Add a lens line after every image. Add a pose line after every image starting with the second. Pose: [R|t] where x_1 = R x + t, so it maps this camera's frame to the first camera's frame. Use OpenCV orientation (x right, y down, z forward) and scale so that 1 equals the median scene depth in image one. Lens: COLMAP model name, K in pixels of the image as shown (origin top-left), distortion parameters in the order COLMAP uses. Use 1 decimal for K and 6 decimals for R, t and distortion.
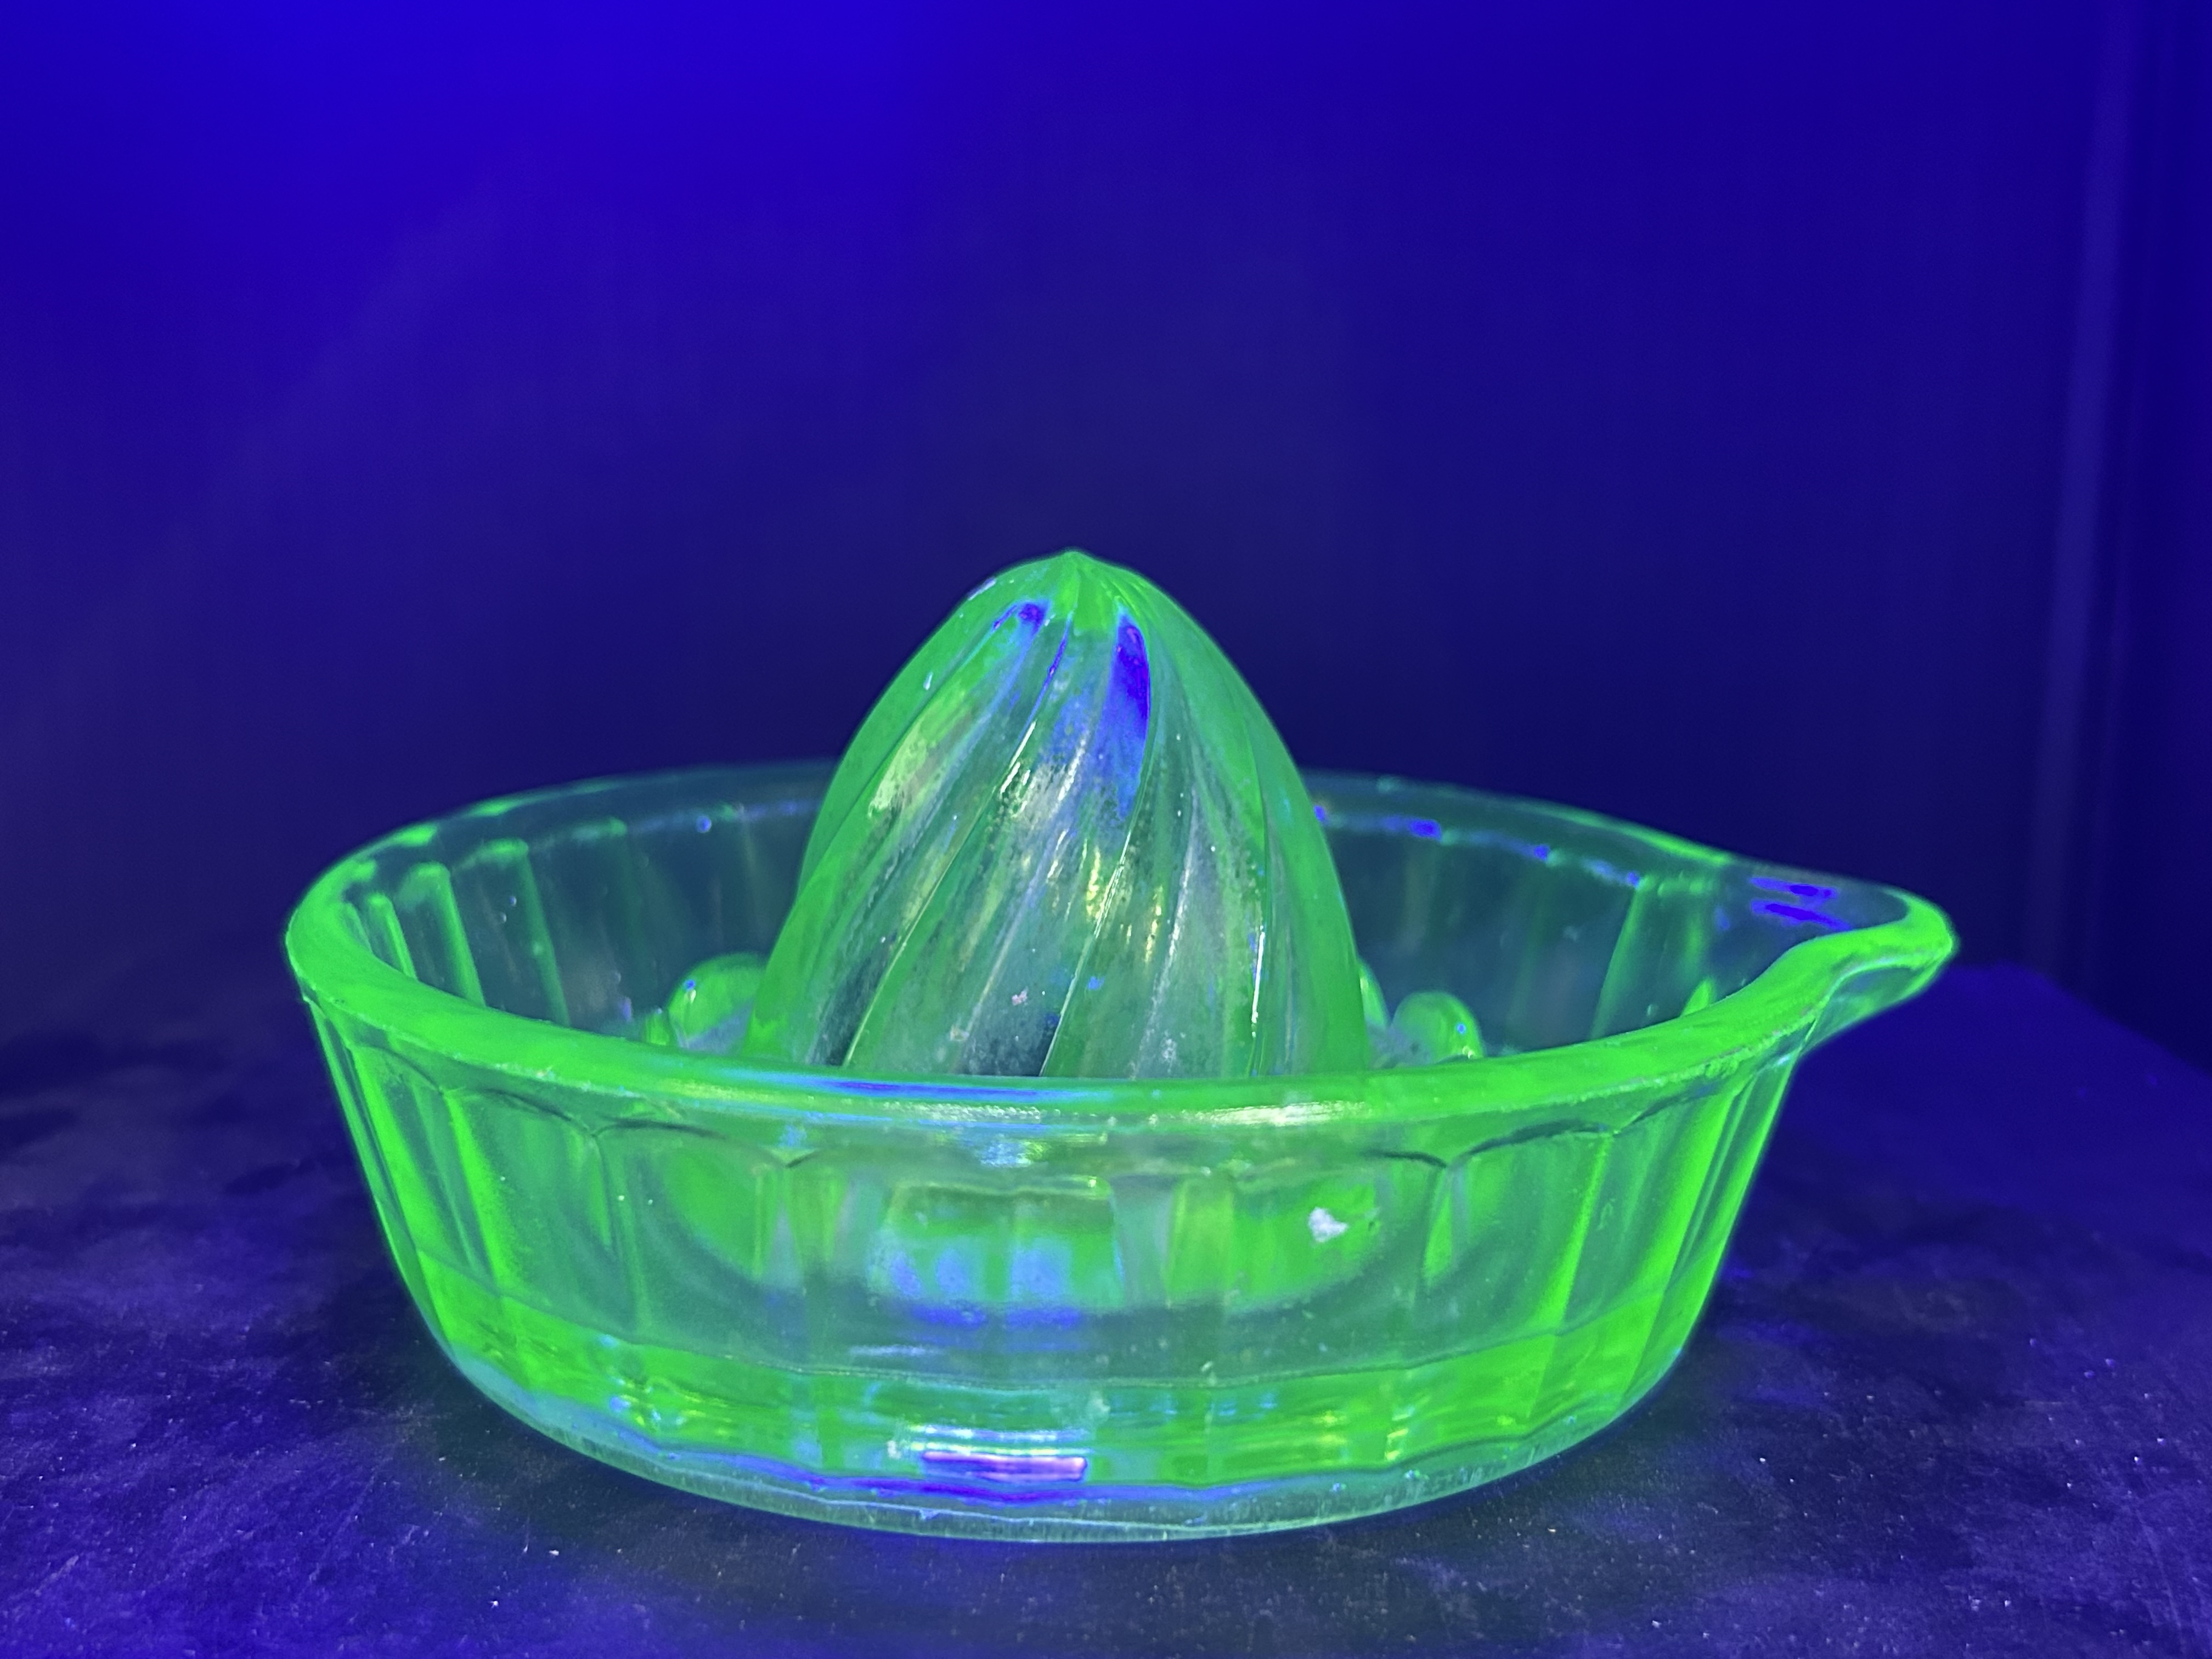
lens RADIAL K [[2262.6, 0, 1106.8], [0, 2262.6, 830.7], [0, 0, 1]] dist [0.028684, 0.000000]
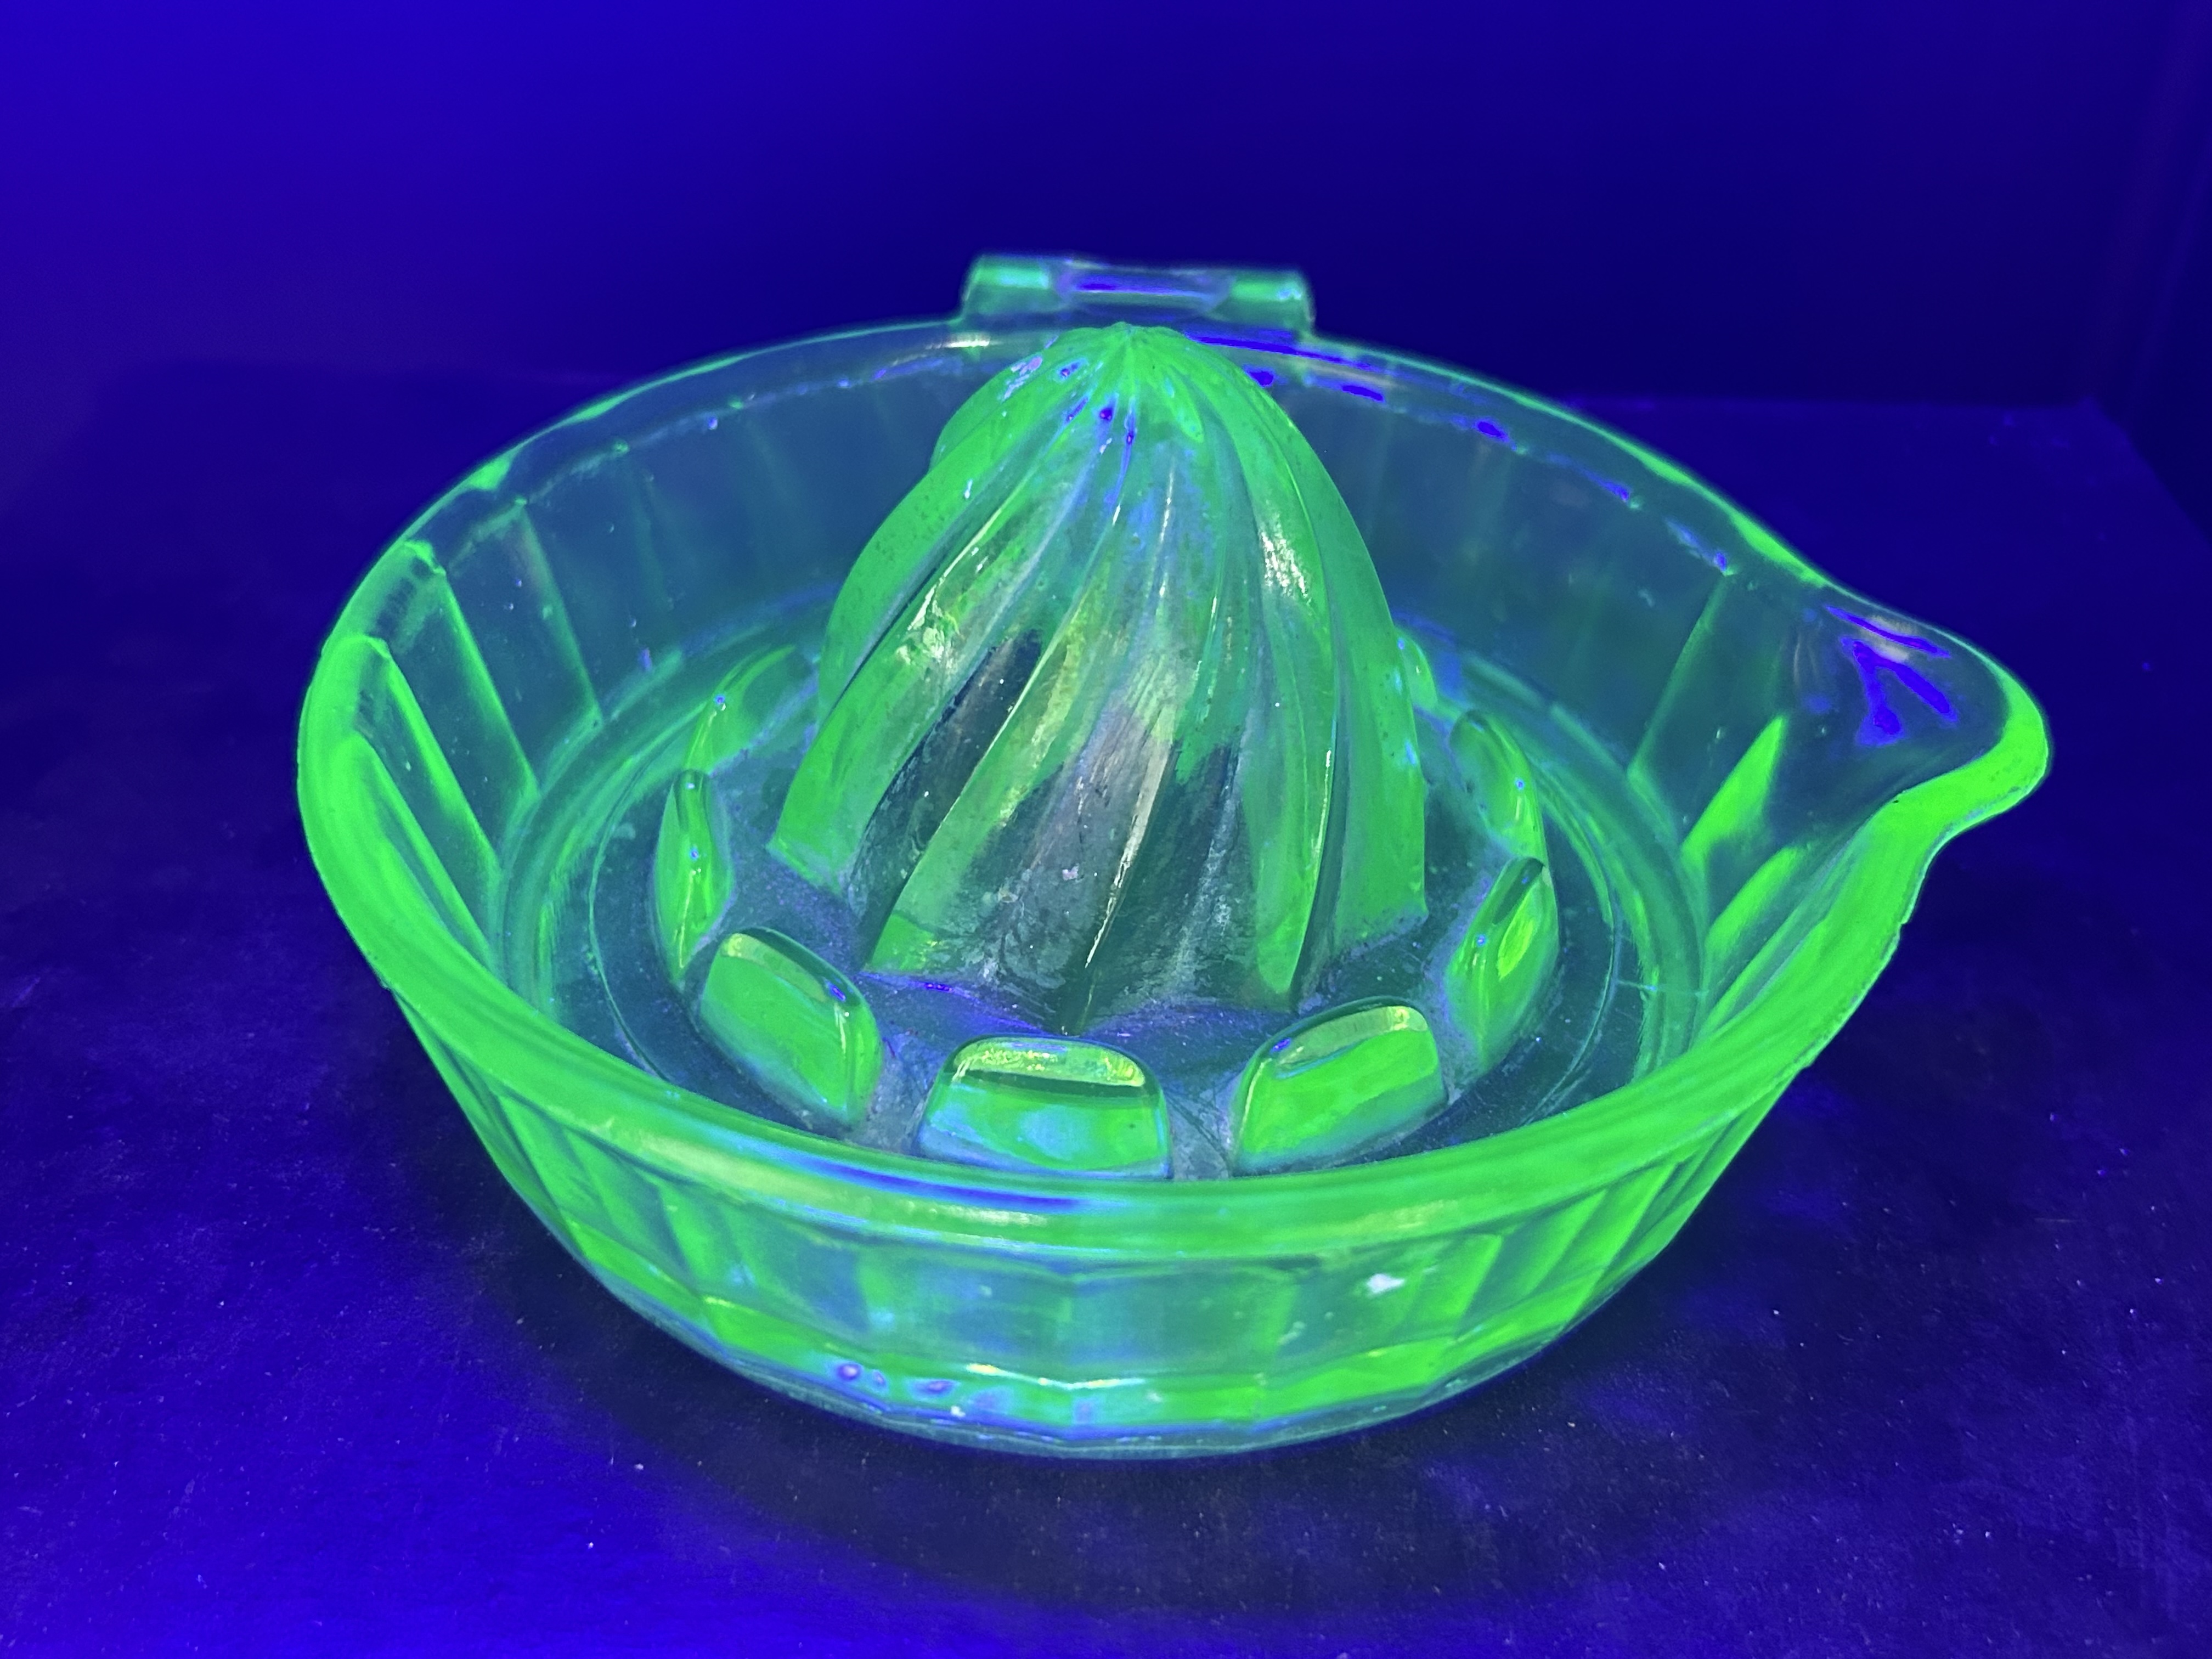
lens RADIAL K [[2262.6, 0, 1103.9], [0, 2262.6, 830.0], [0, 0, 1]] dist [0.028684, 0.000000]
pose [[0.999864, 0.015778, 0.004902, -0.033536], [-0.016326, 0.897879, 0.439940, -0.414782], [0.002540, -0.439960, 0.898014, 0.169593]]
